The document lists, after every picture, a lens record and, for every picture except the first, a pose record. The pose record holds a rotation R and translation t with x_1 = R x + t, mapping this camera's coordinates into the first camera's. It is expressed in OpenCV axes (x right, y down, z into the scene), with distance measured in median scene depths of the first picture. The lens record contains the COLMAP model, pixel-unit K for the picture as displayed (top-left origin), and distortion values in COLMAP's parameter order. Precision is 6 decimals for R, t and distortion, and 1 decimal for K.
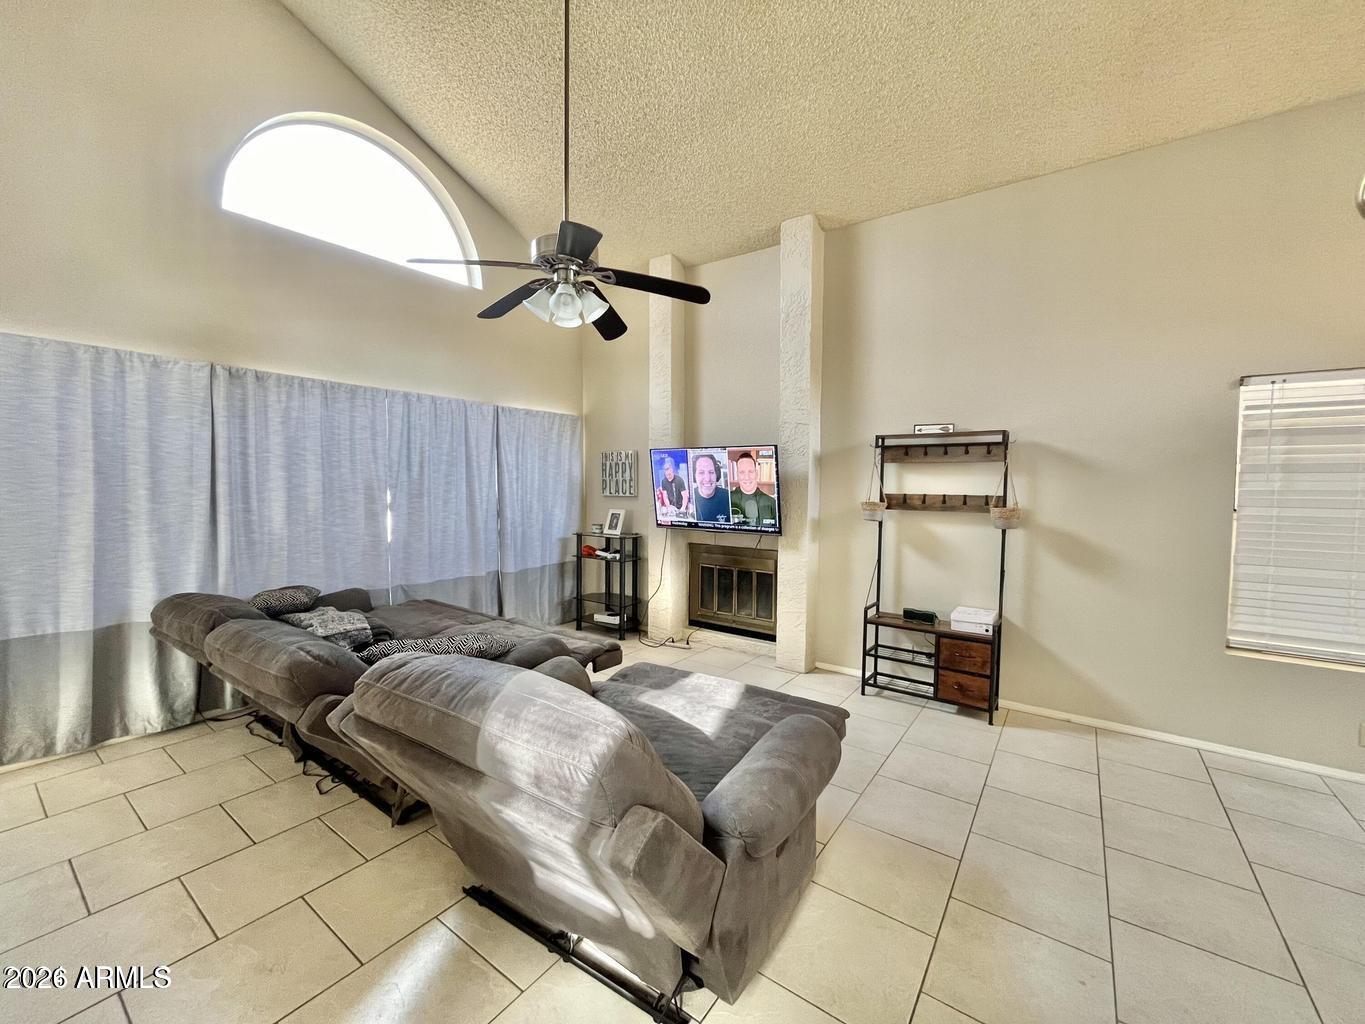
lens RADIAL K [[554.7, 0, 682.5], [0, 554.7, 512.0], [0, 0, 1]] dist [0.001258, 0.000074]
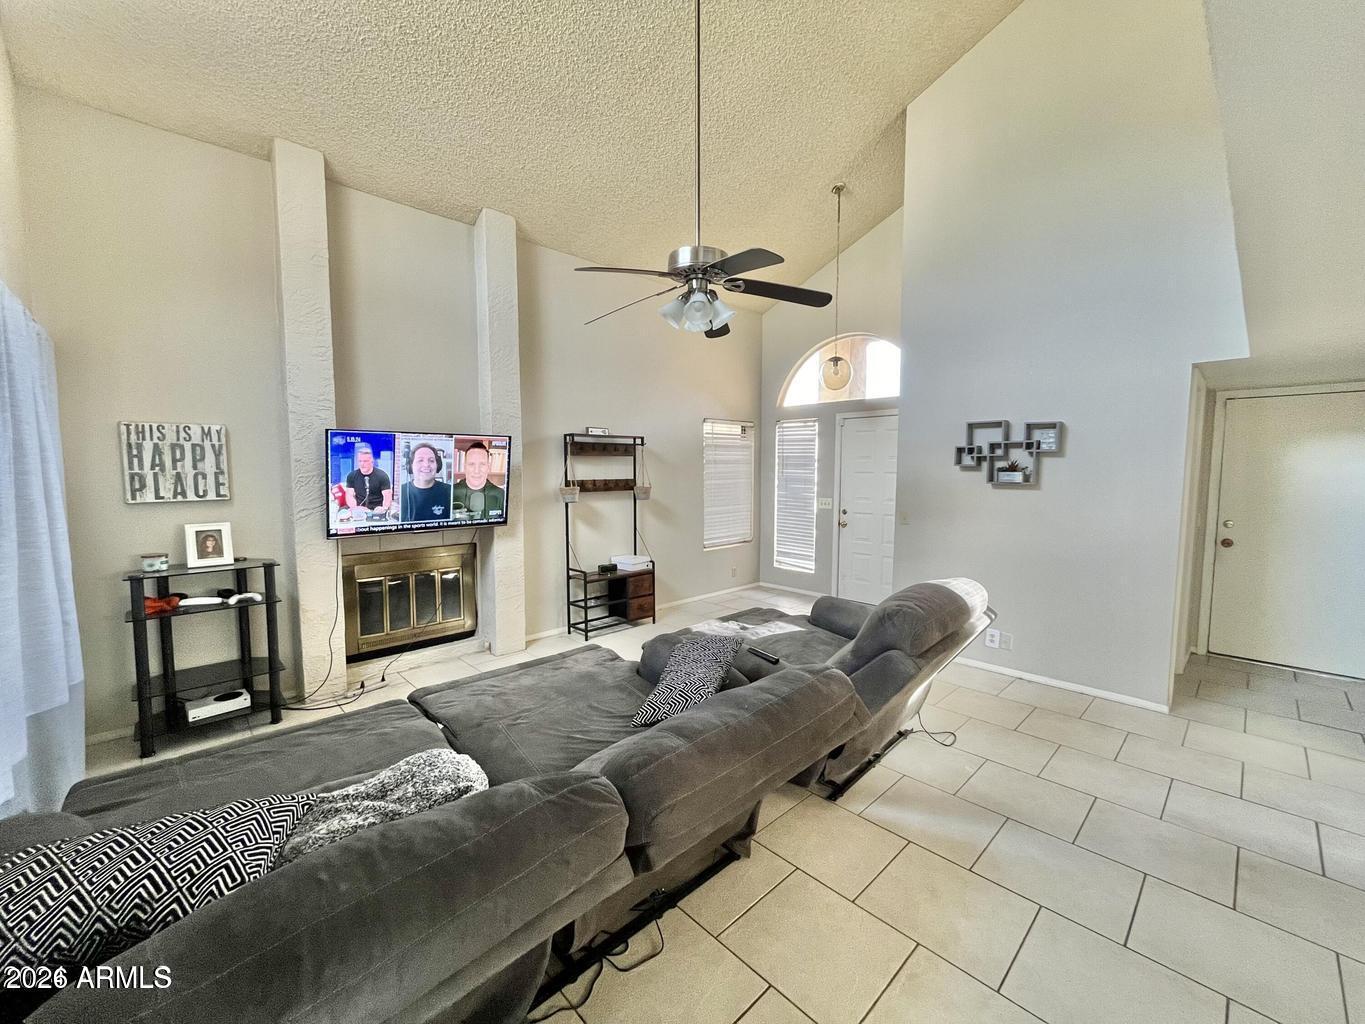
lens RADIAL K [[554.7, 0, 682.5], [0, 554.7, 512.0], [0, 0, 1]] dist [0.001258, 0.000074]
pose [[0.182515, -0.091157, 0.978968, -0.740021], [0.054609, 0.995096, 0.082478, -0.046689], [-0.981685, 0.038407, 0.186598, 0.475811]]
